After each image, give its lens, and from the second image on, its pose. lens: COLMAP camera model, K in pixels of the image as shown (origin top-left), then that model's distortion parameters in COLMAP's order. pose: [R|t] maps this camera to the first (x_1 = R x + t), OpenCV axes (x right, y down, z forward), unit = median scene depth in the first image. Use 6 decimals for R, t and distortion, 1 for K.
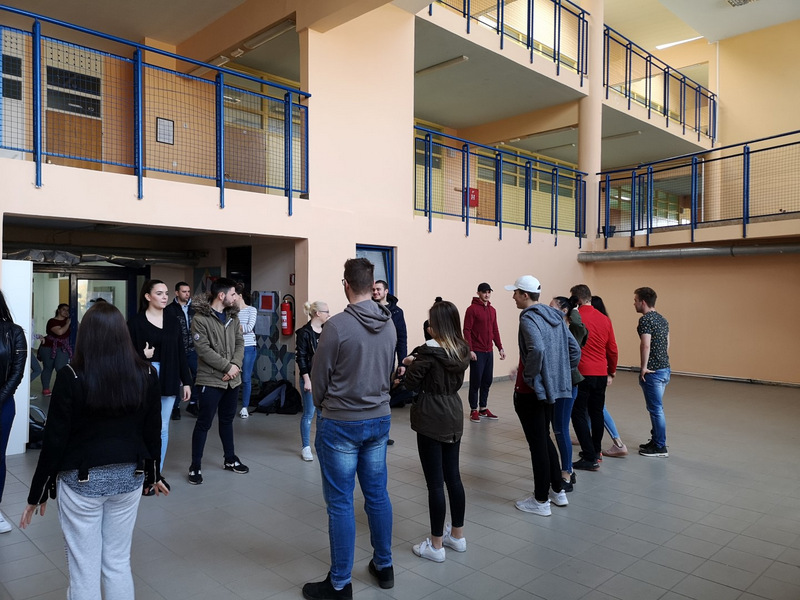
lens RADIAL K [[622.0, 0, 400.3], [0, 622.0, 292.0], [0, 0, 1]] dist [0.061143, -0.037002]
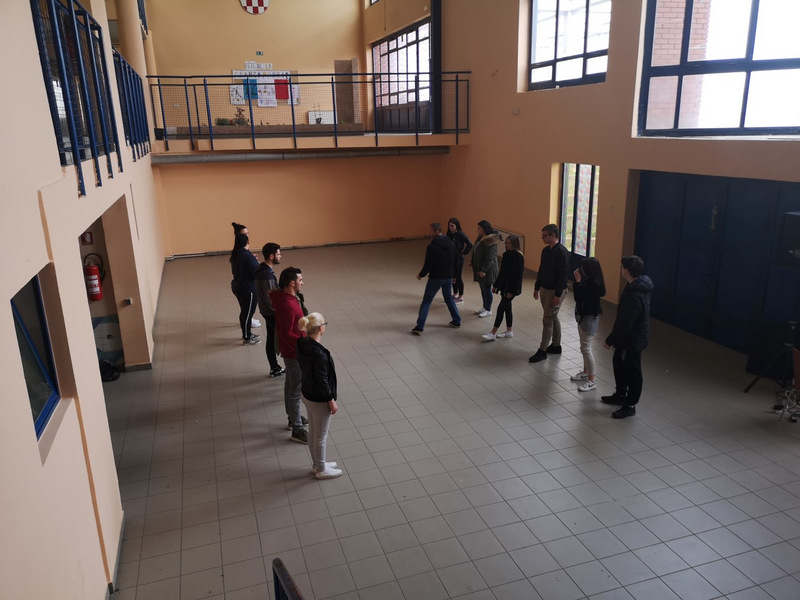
lens RADIAL K [[622.0, 0, 399.5], [0, 622.0, 299.1], [0, 0, 1]] dist [0.061143, -0.037002]
pose [[0.435473, -0.259959, 0.861850, -0.632570], [0.024213, 0.960432, 0.277460, -0.142906], [-0.899876, -0.099958, 0.424536, 0.172695]]
